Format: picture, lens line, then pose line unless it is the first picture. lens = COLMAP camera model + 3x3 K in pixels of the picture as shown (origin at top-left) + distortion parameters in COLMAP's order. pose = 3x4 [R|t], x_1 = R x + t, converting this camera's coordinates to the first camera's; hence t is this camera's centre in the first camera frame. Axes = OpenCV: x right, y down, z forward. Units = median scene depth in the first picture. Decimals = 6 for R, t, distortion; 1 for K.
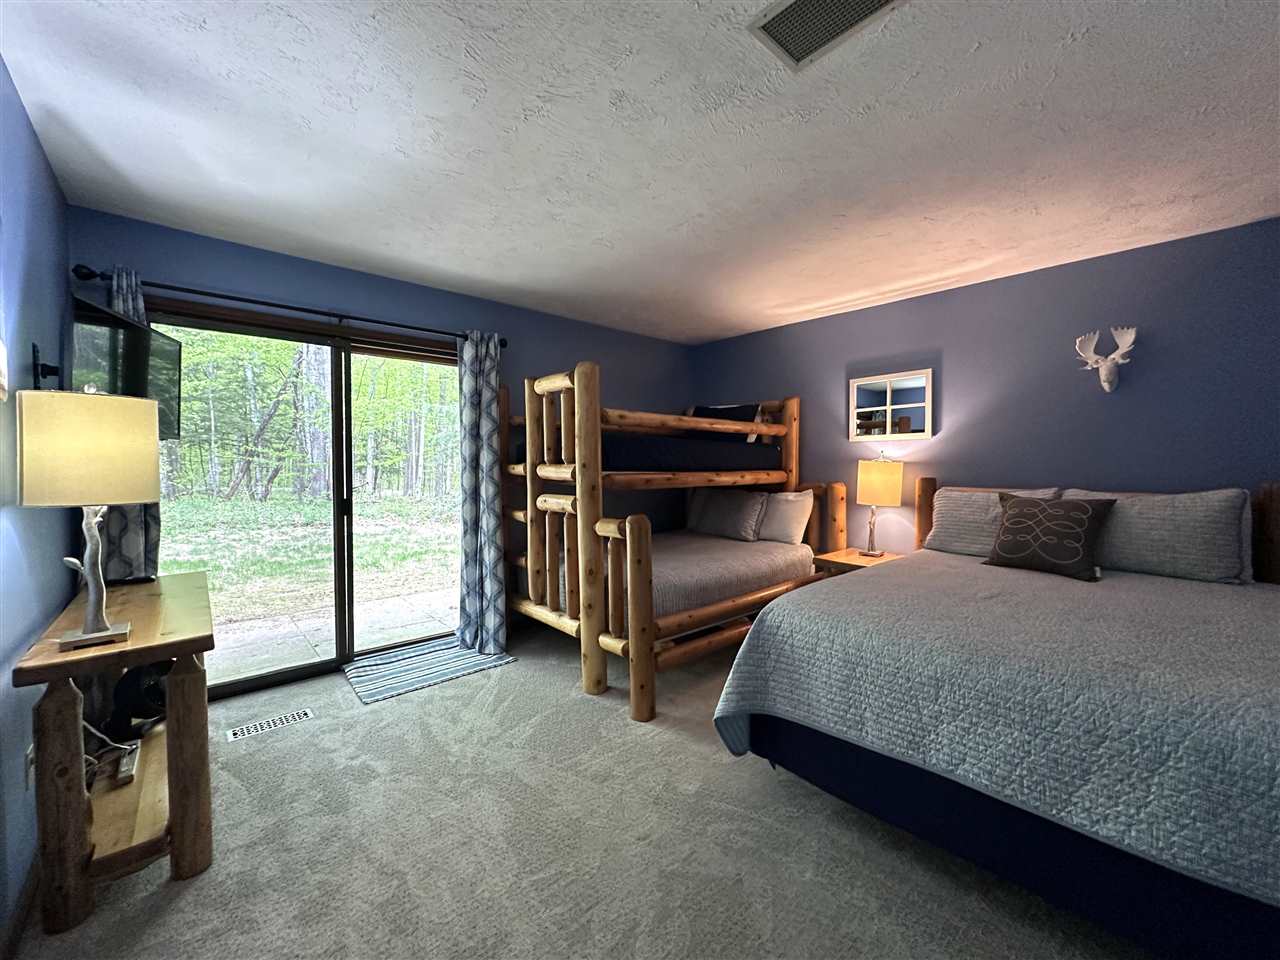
lens RADIAL K [[508.0, 0, 636.9], [0, 508.0, 478.8], [0, 0, 1]] dist [-0.003820, 0.001204]
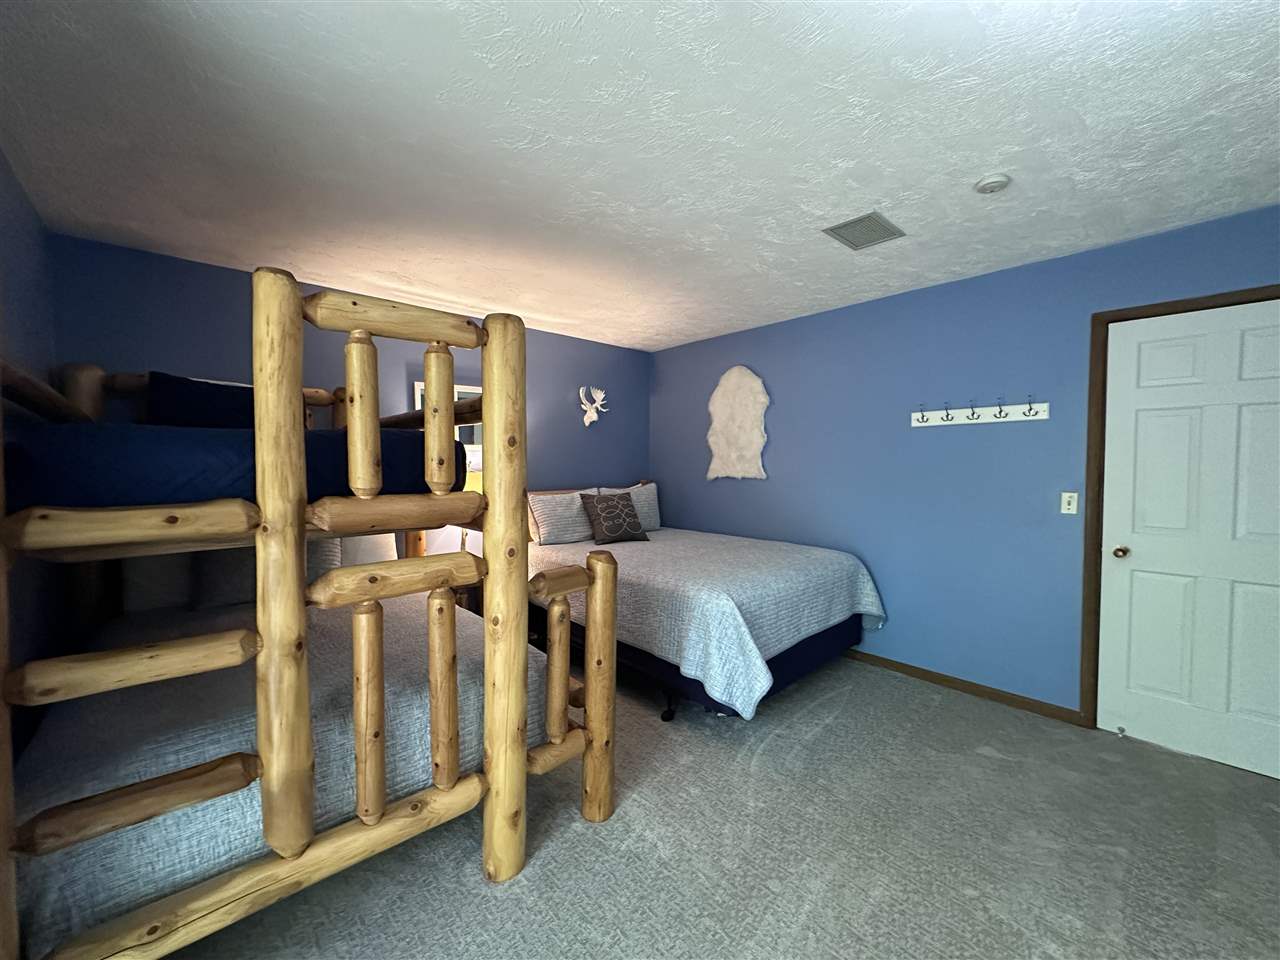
lens RADIAL K [[508.0, 0, 636.4], [0, 508.0, 474.9], [0, 0, 1]] dist [-0.003820, 0.001204]
pose [[-0.007131, -0.028374, 0.999572, -0.690122], [0.028969, 0.999172, 0.028570, -0.059592], [-0.999555, 0.029160, -0.006303, 0.870513]]
